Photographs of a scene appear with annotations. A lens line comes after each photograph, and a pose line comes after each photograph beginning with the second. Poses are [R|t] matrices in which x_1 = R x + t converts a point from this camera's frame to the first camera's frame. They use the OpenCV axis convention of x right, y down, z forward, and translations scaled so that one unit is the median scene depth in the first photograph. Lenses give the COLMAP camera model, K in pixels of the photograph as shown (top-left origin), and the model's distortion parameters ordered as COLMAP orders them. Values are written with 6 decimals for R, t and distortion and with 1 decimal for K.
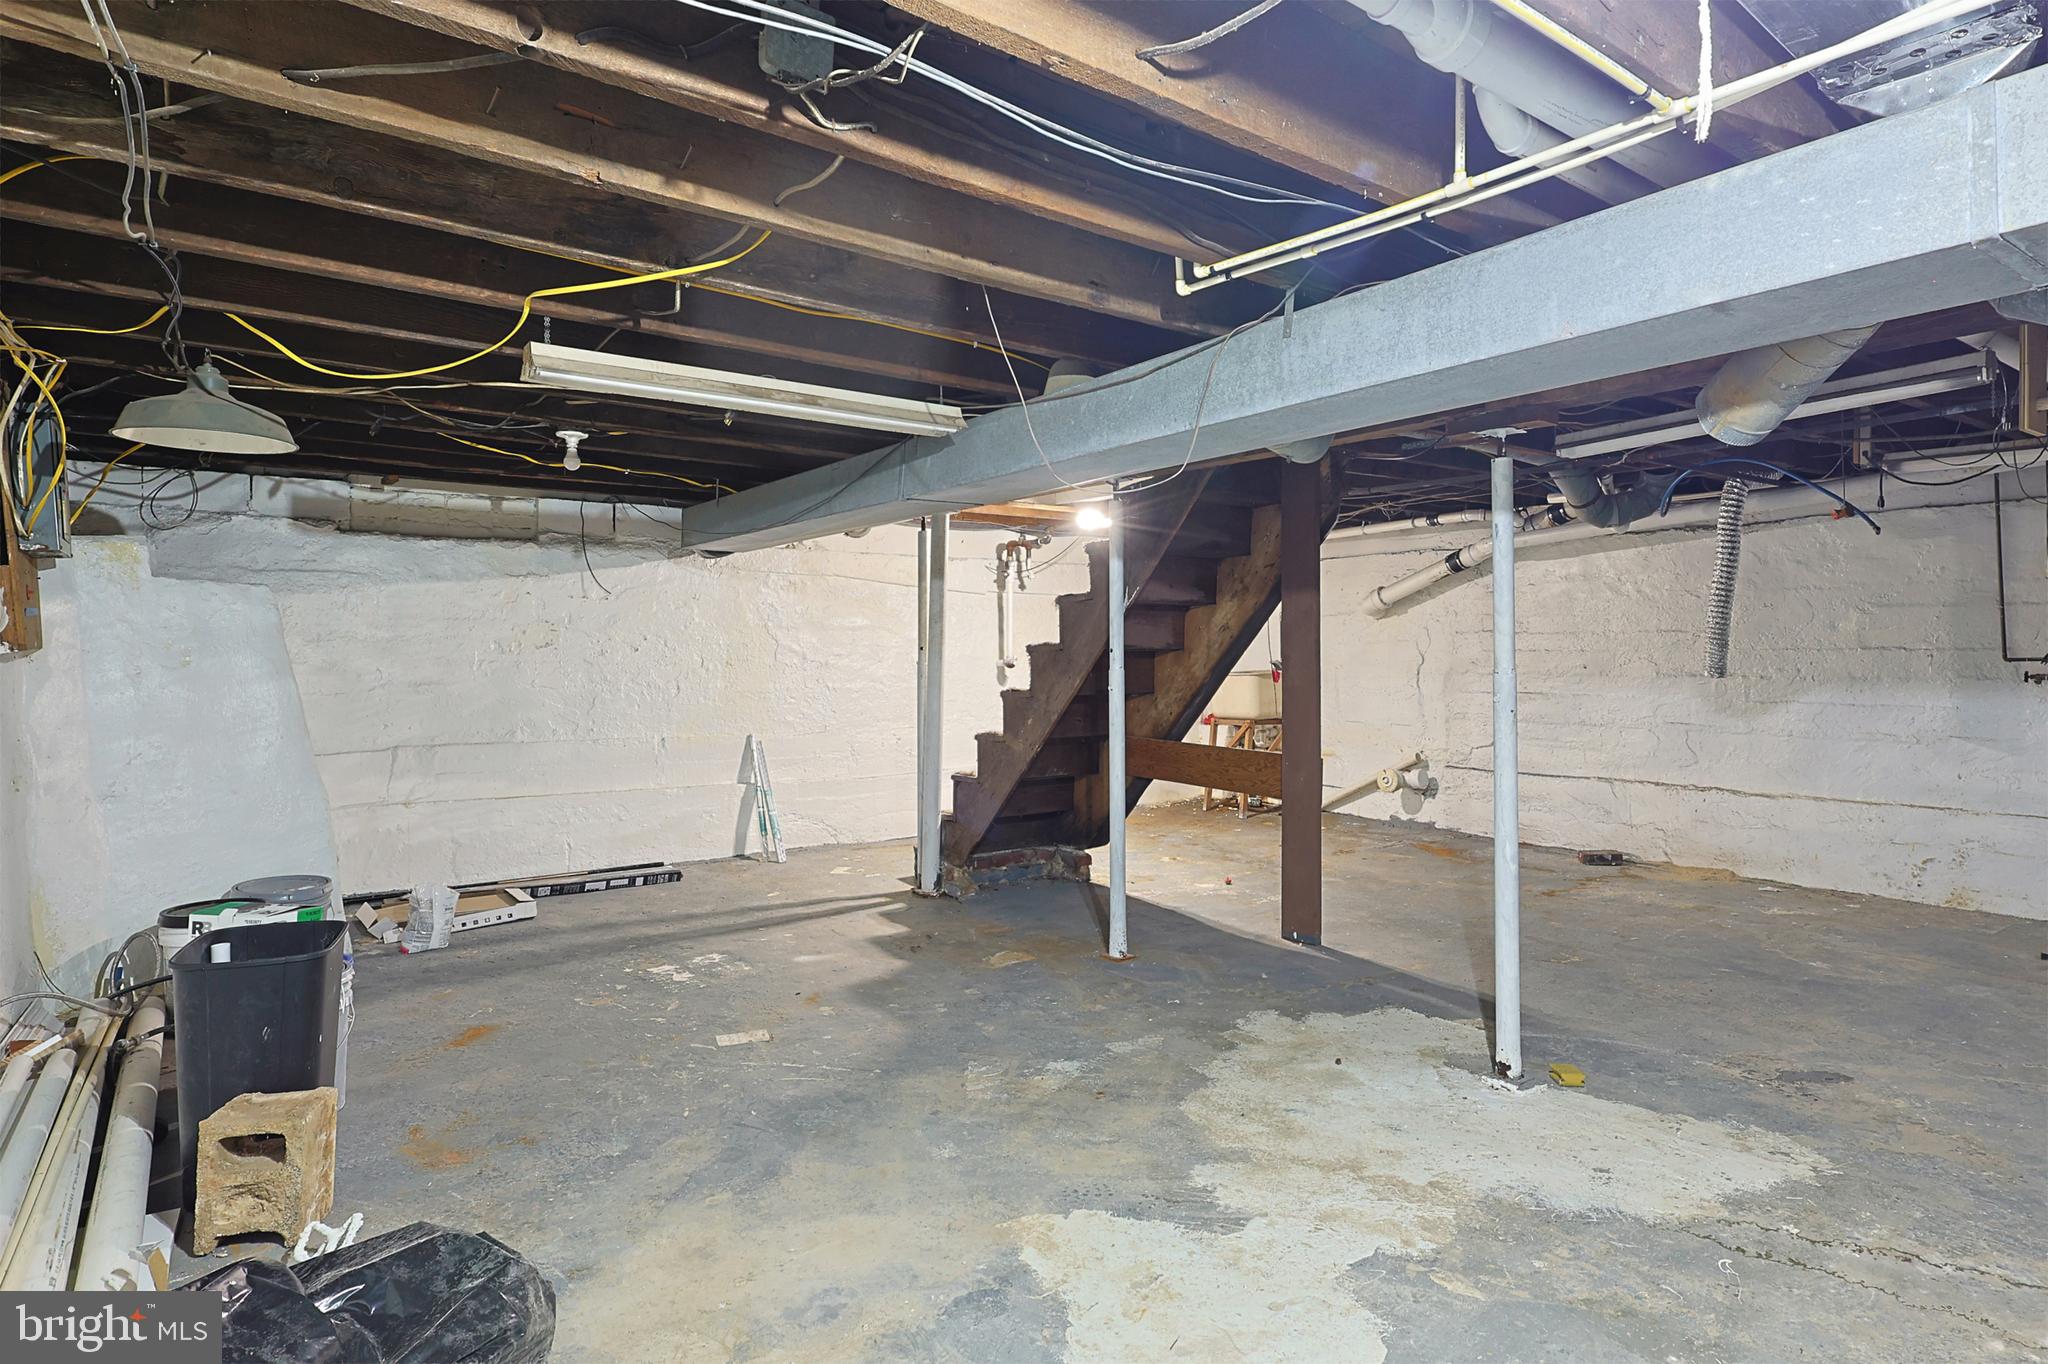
lens RADIAL K [[1117.6, 0, 1070.3], [0, 1117.6, 647.3], [0, 0, 1]] dist [0.004672, 0.000961]
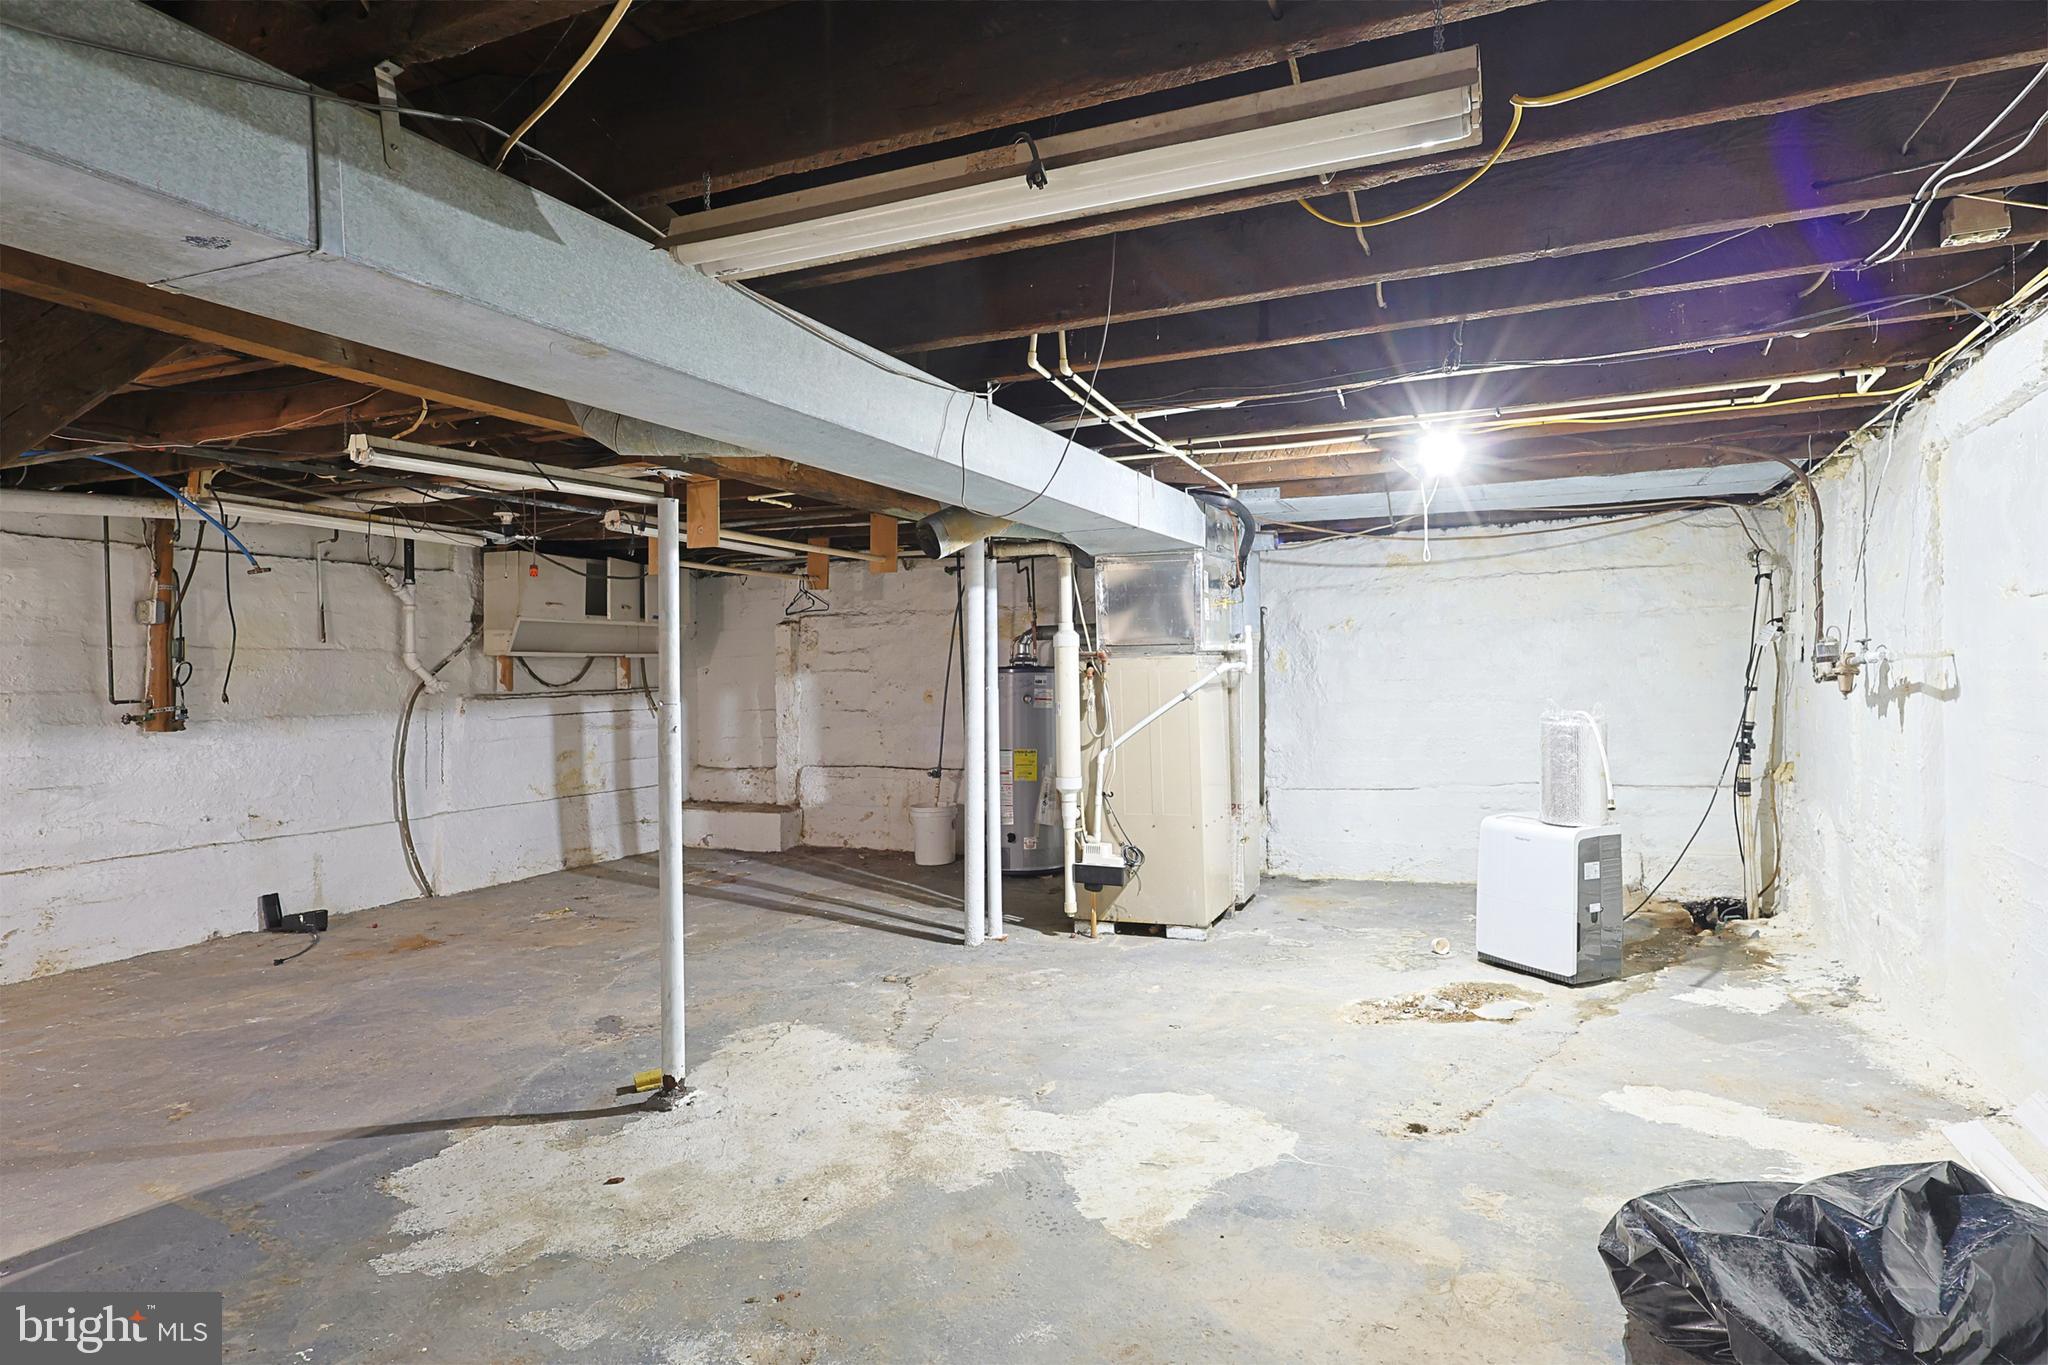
lens RADIAL K [[1117.6, 0, 1070.3], [0, 1117.6, 647.8], [0, 0, 1]] dist [0.004672, 0.000961]
pose [[-0.508783, 0.033075, 0.860259, -0.766633], [0.013838, 0.999447, -0.030242, 0.007309], [-0.860784, -0.003482, -0.508959, 1.323569]]
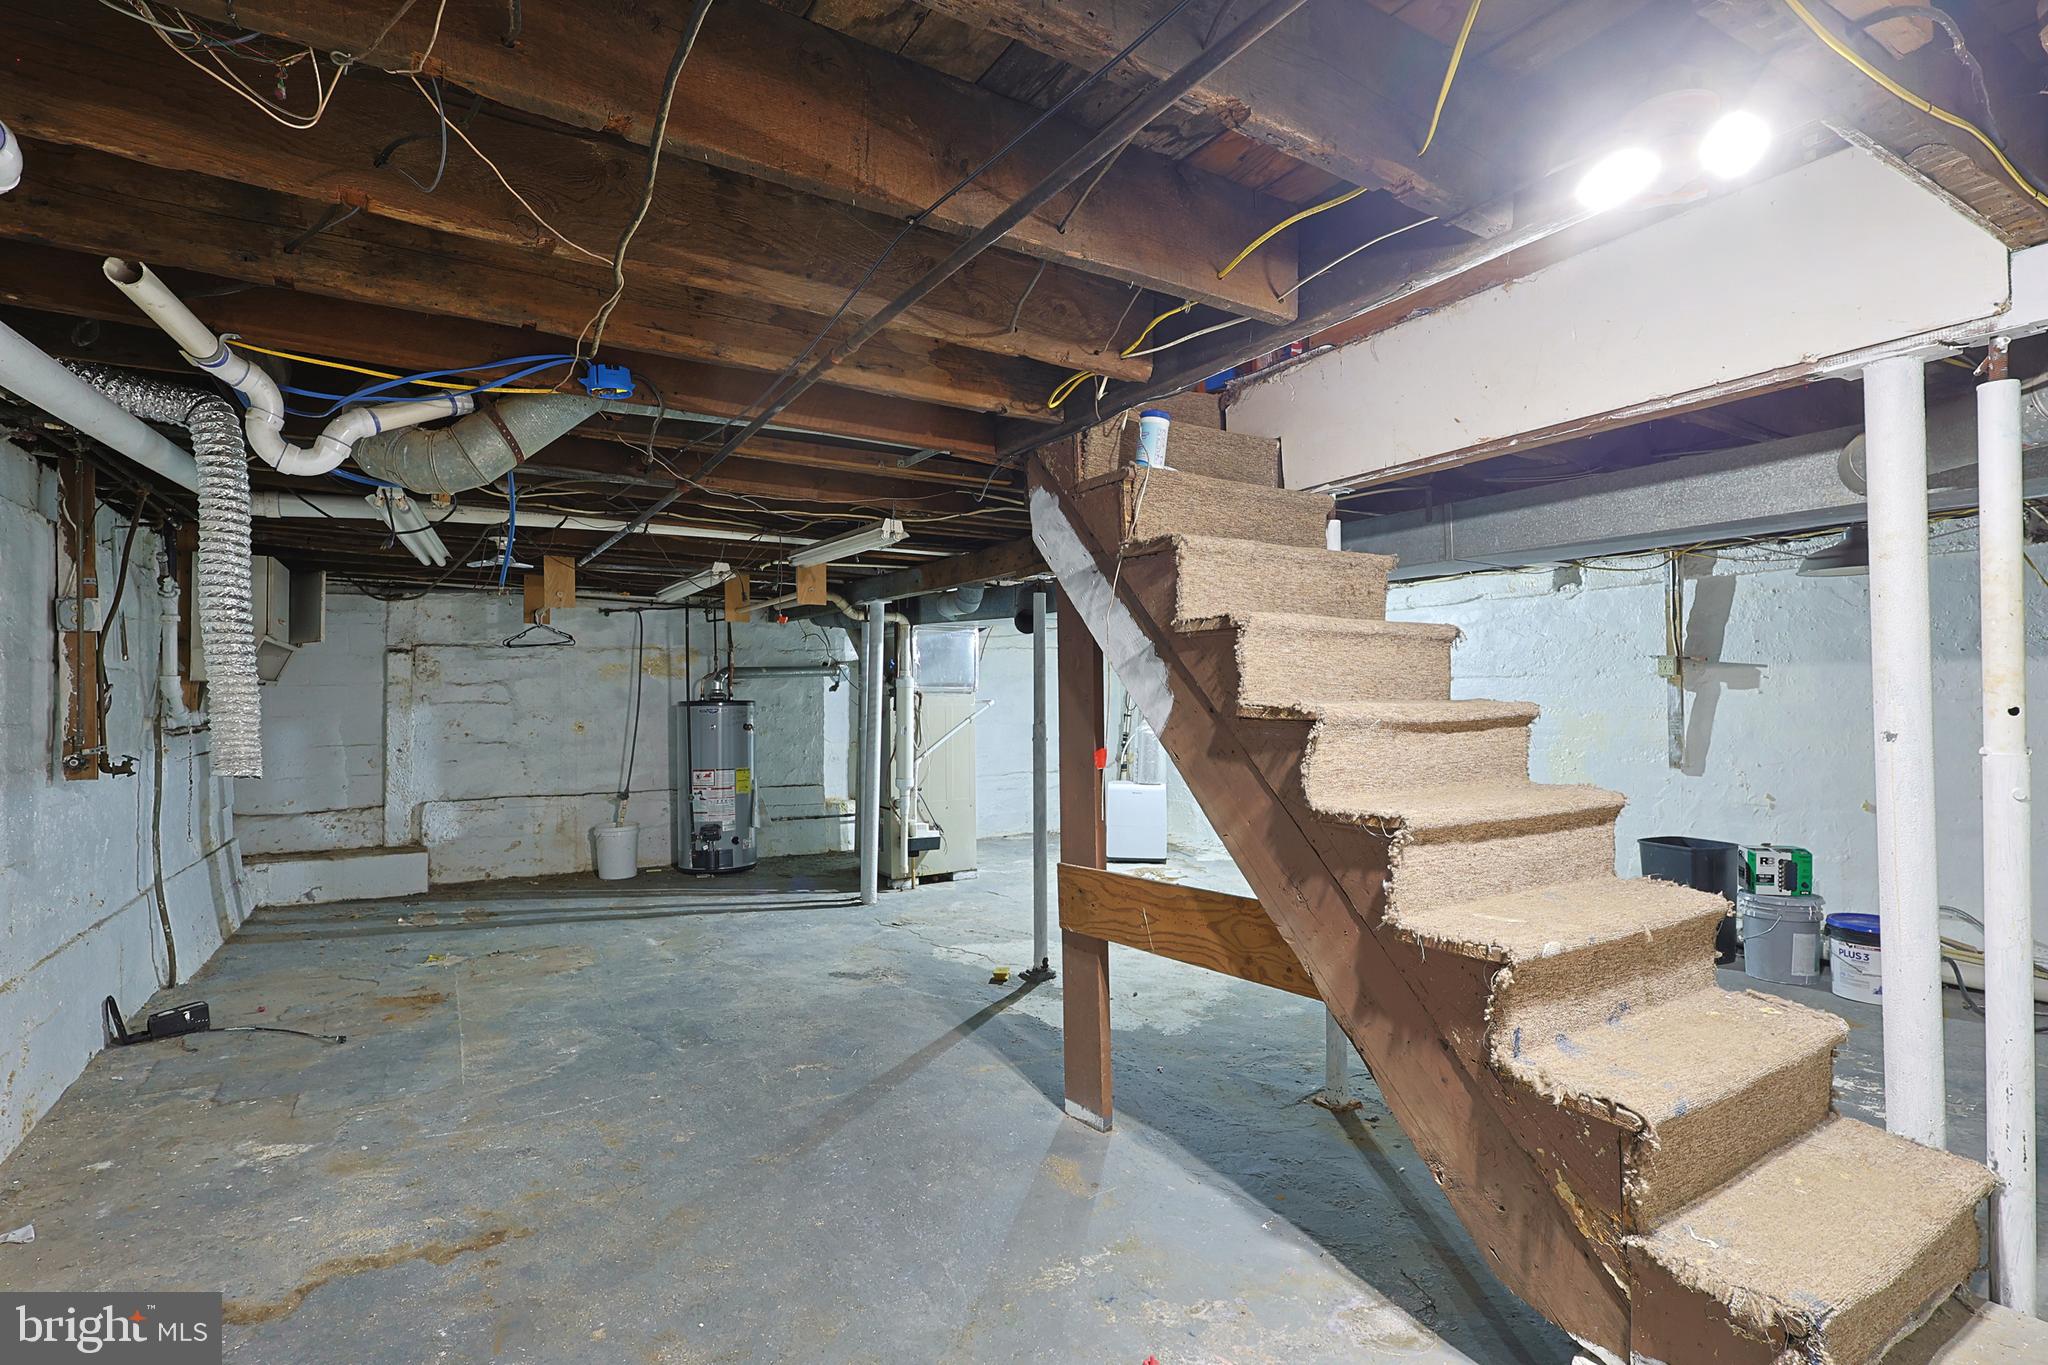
lens RADIAL K [[1022.5, 0, 1024.0], [0, 1022.5, 682.5], [0, 0, 1]] dist [0.002396, 0.000158]
pose [[-0.996764, 0.012923, 0.079335, 0.319106], [0.011233, 0.999701, -0.021706, -0.006921], [-0.079591, -0.020744, -0.996612, 2.733149]]
